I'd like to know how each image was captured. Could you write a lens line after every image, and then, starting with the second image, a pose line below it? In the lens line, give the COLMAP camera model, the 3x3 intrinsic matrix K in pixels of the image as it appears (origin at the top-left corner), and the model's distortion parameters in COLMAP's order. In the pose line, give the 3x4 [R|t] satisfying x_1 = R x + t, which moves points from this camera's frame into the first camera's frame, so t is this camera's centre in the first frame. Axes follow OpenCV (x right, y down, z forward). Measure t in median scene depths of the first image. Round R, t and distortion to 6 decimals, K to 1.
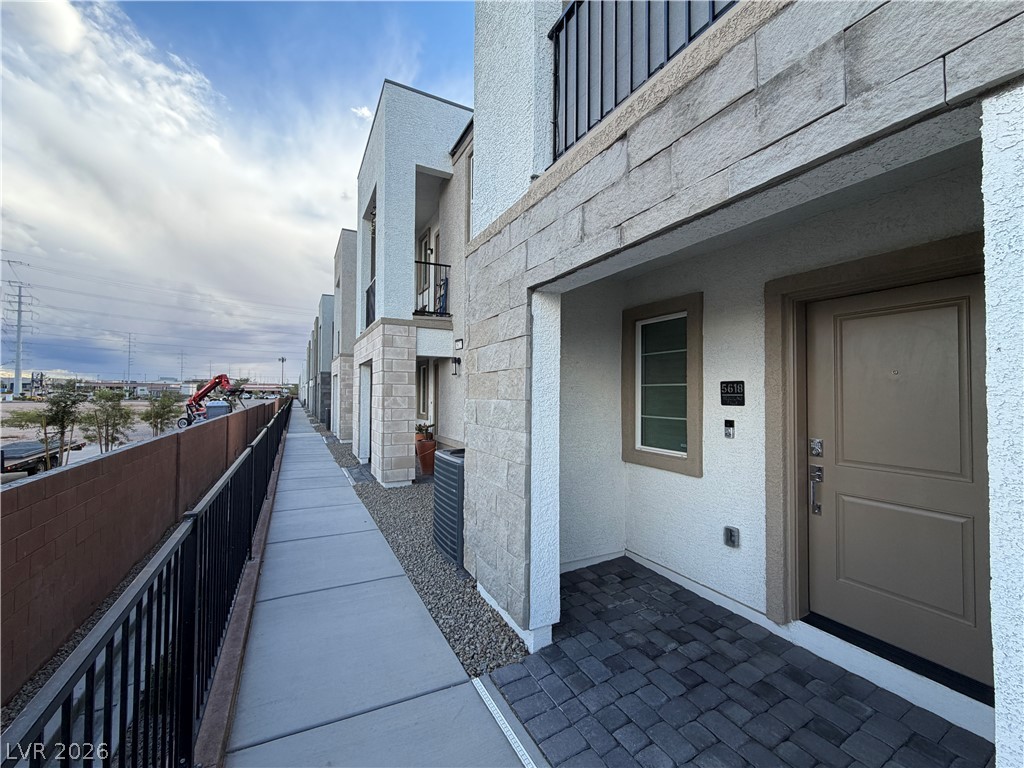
lens RADIAL K [[408.9, 0, 509.9], [0, 408.9, 383.6], [0, 0, 1]] dist [-0.001120, 0.000527]
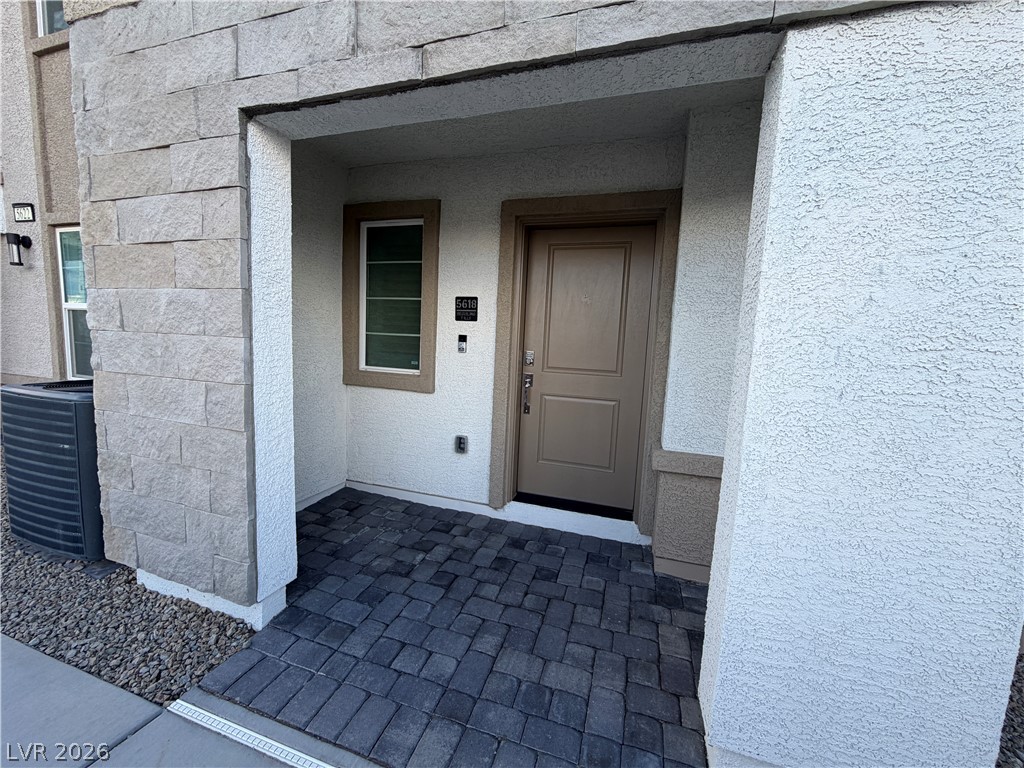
lens RADIAL K [[408.9, 0, 510.3], [0, 408.9, 384.0], [0, 0, 1]] dist [-0.001120, 0.000527]
pose [[0.718438, -0.050774, 0.693736, -0.115528], [-0.056858, 0.989708, 0.131320, 0.081022], [-0.693264, -0.133790, 0.708157, 0.199068]]
